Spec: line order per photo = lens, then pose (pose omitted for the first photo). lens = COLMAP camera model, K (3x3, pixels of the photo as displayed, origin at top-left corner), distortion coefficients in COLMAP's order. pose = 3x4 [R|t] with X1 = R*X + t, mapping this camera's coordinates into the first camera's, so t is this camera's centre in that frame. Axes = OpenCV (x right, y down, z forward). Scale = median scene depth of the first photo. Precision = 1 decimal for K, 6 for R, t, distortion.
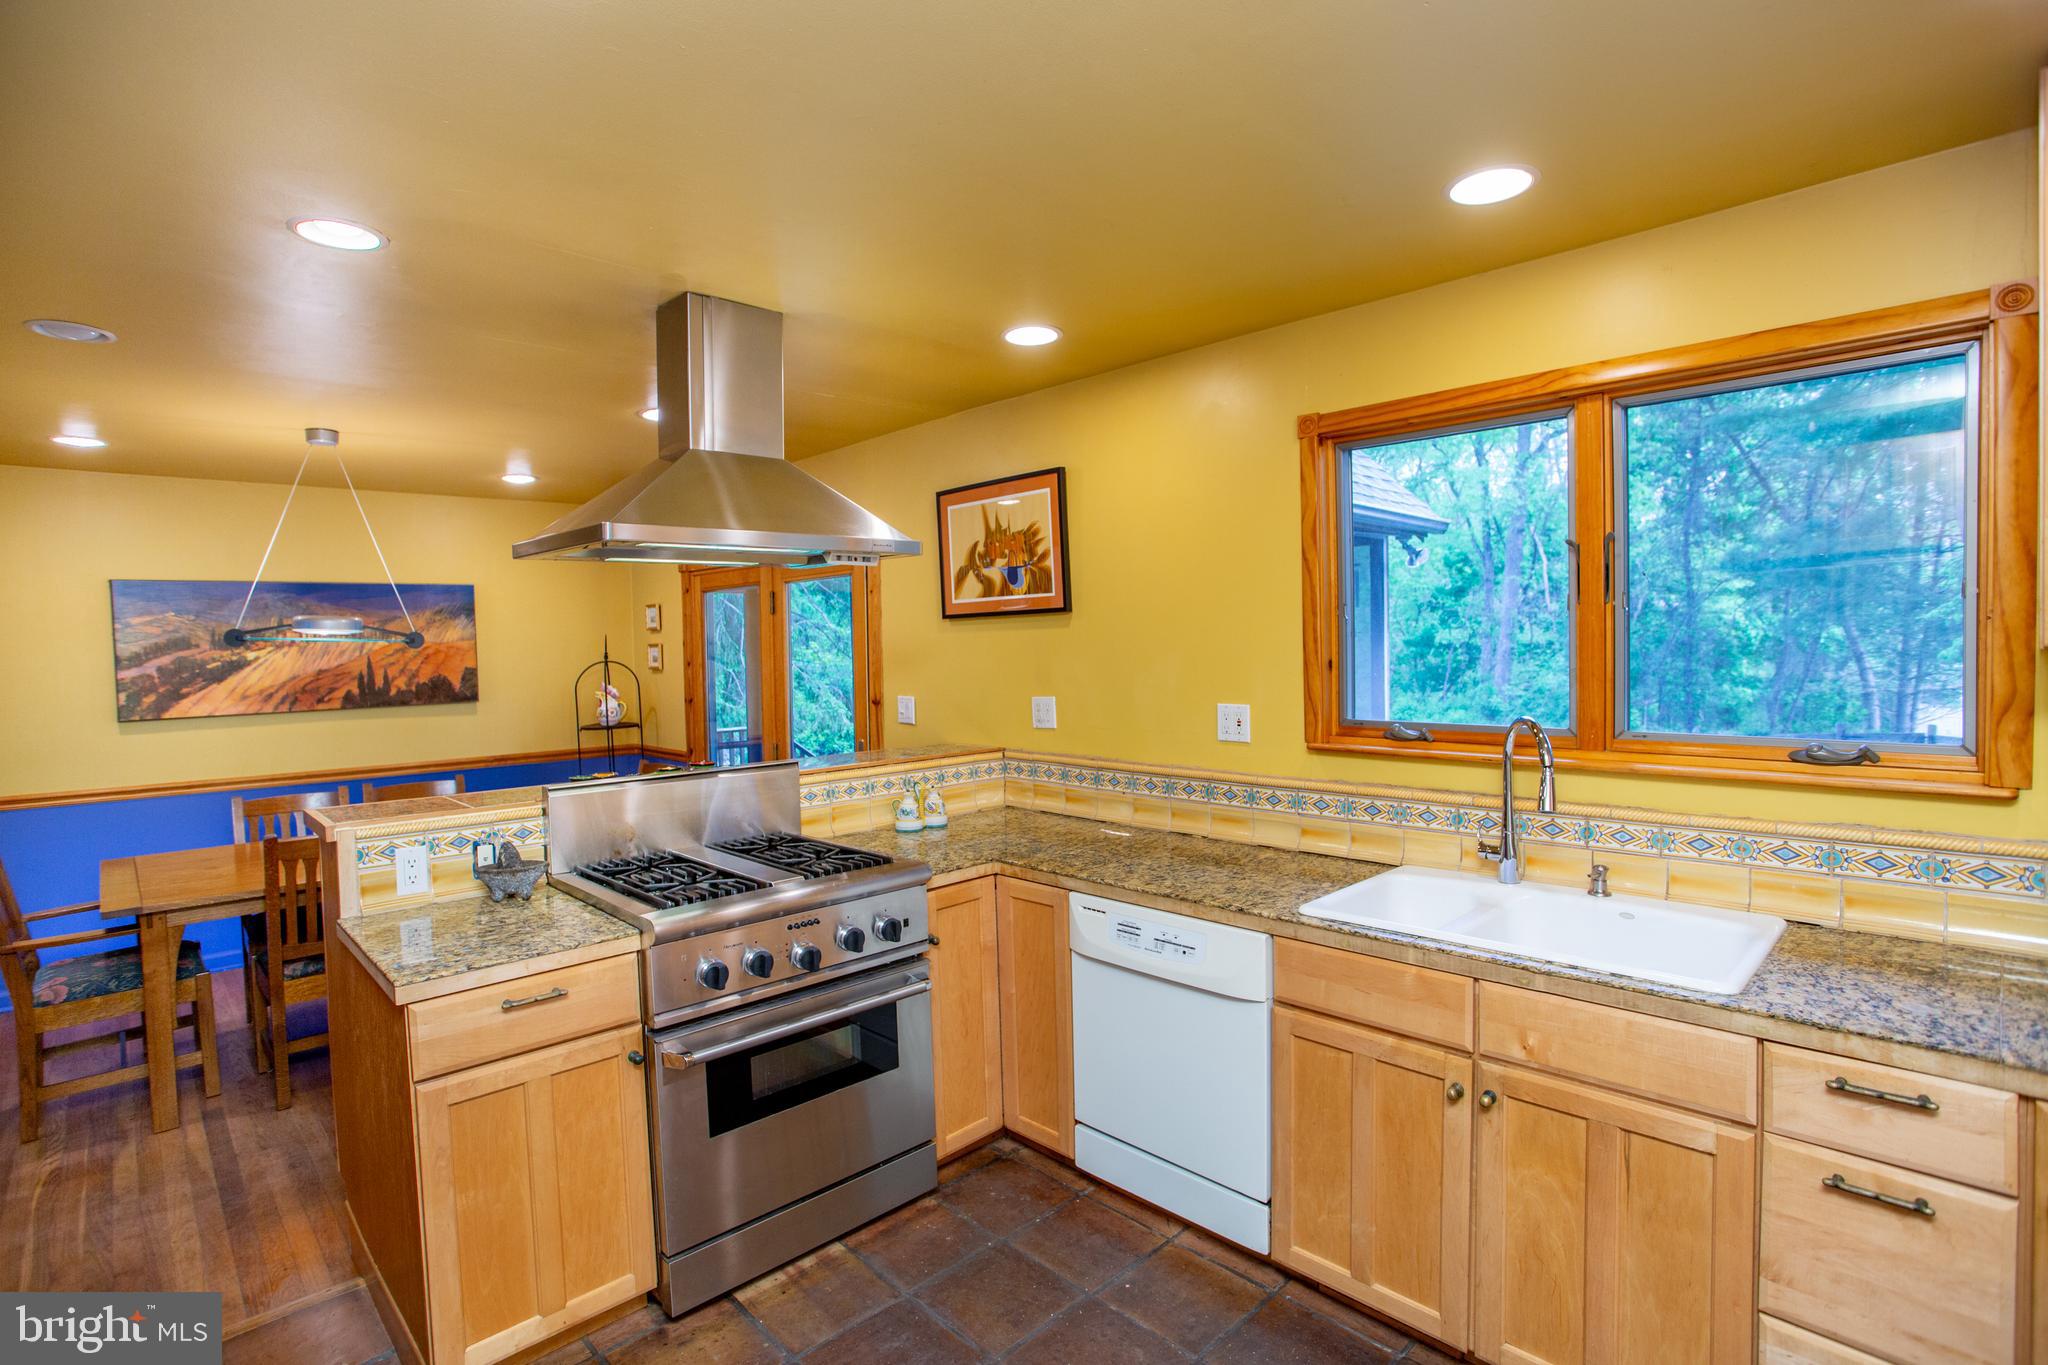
lens RADIAL K [[982.9, 0, 1020.4], [0, 982.9, 671.0], [0, 0, 1]] dist [-0.082081, 0.031989]
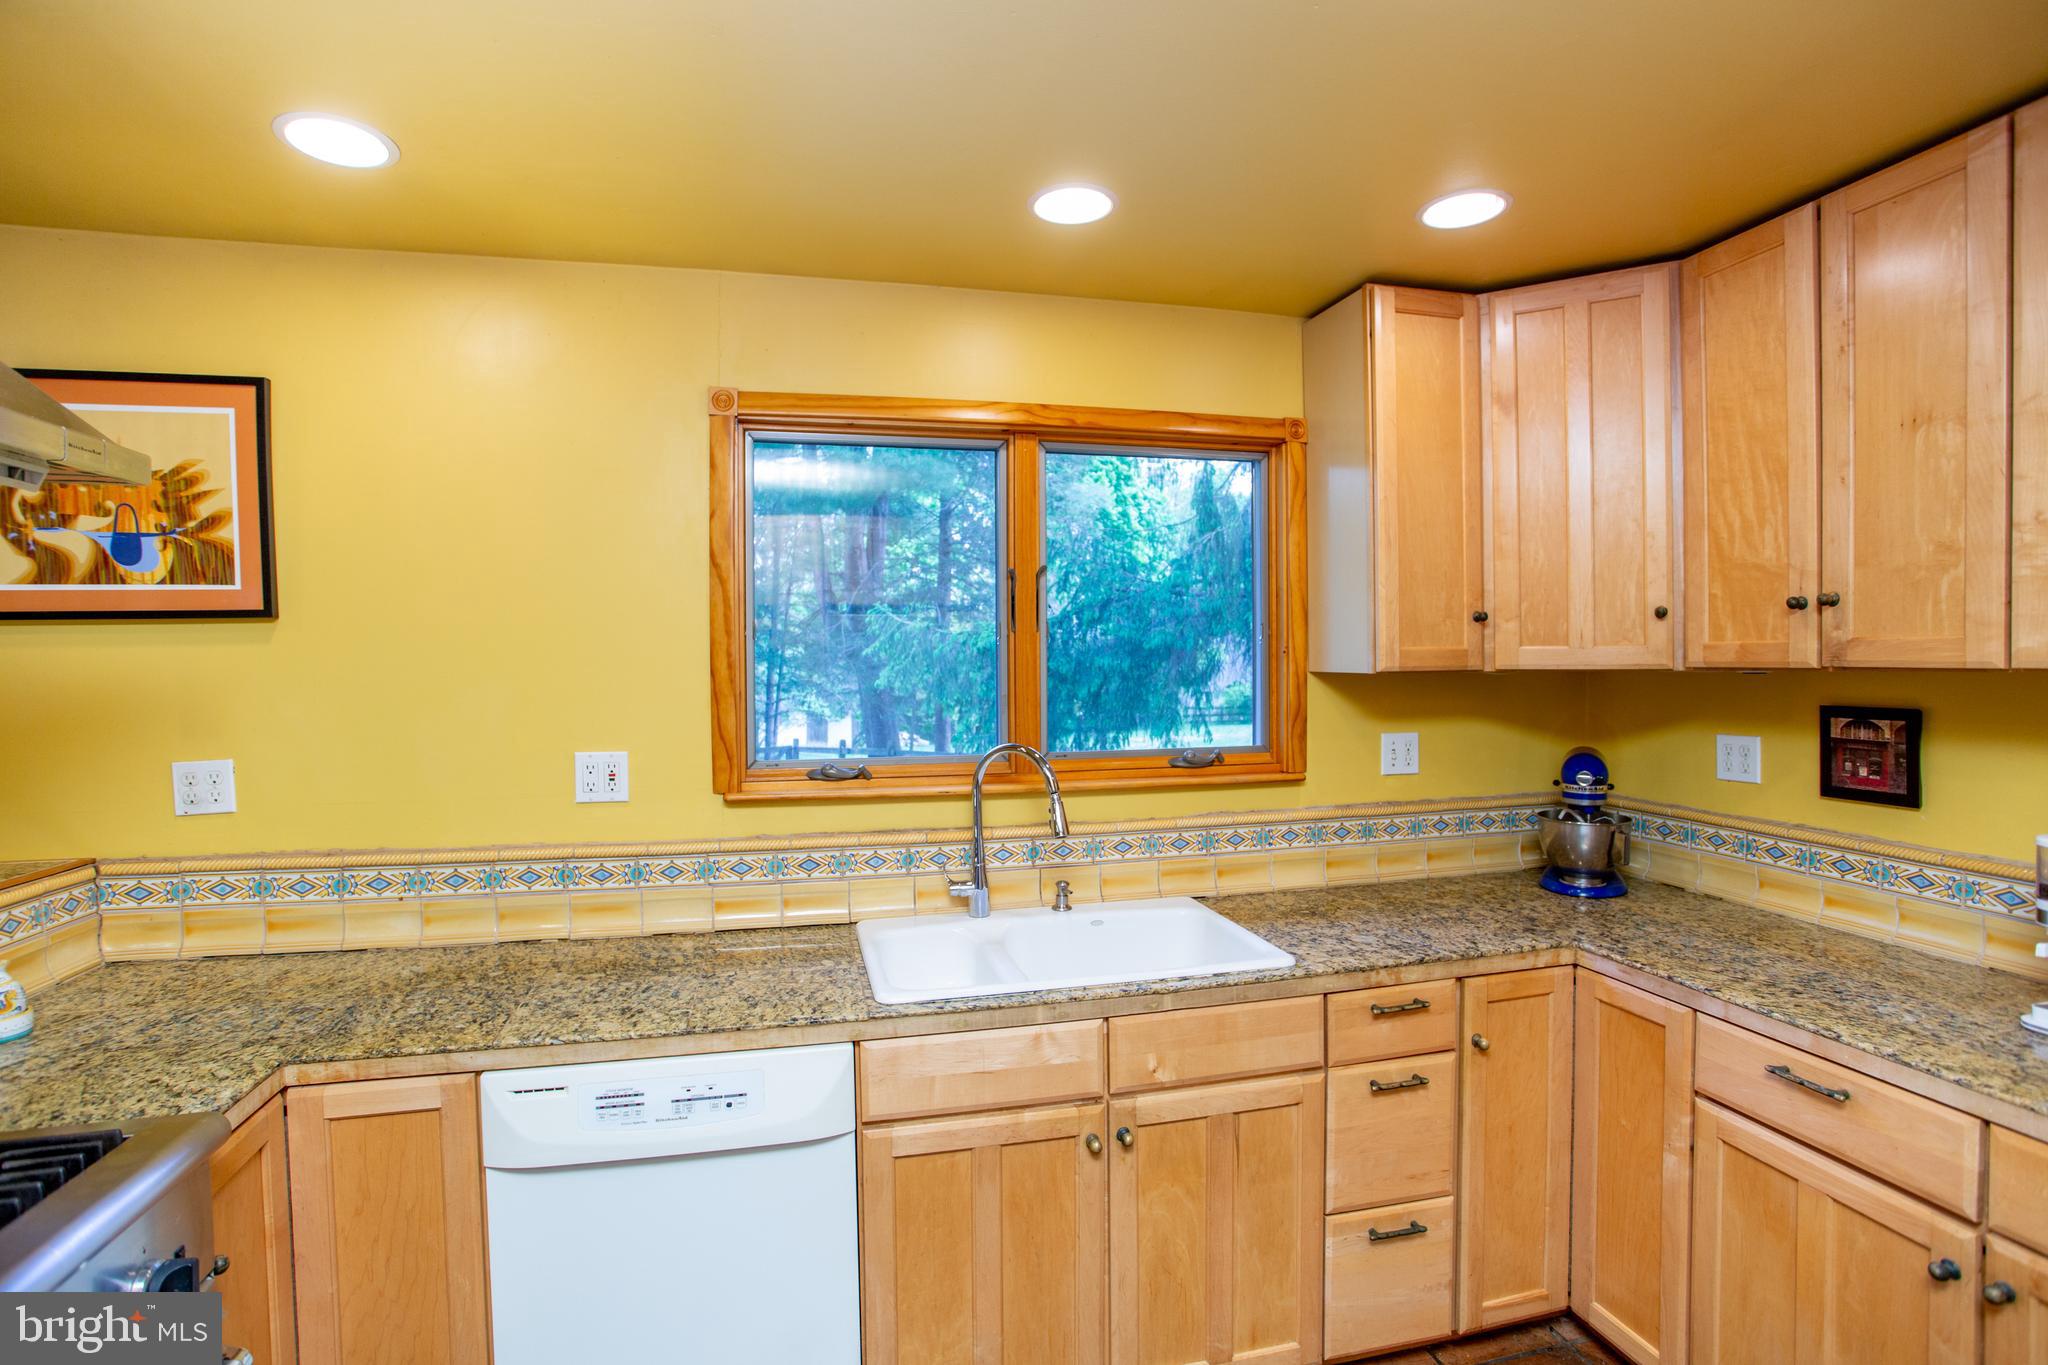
lens RADIAL K [[982.9, 0, 1020.4], [0, 982.9, 671.0], [0, 0, 1]] dist [-0.082081, 0.031989]
pose [[0.511316, 0.006017, 0.859371, -0.315632], [0.023685, 0.999497, -0.021090, -0.005611], [-0.859066, 0.031138, 0.510917, 0.440354]]
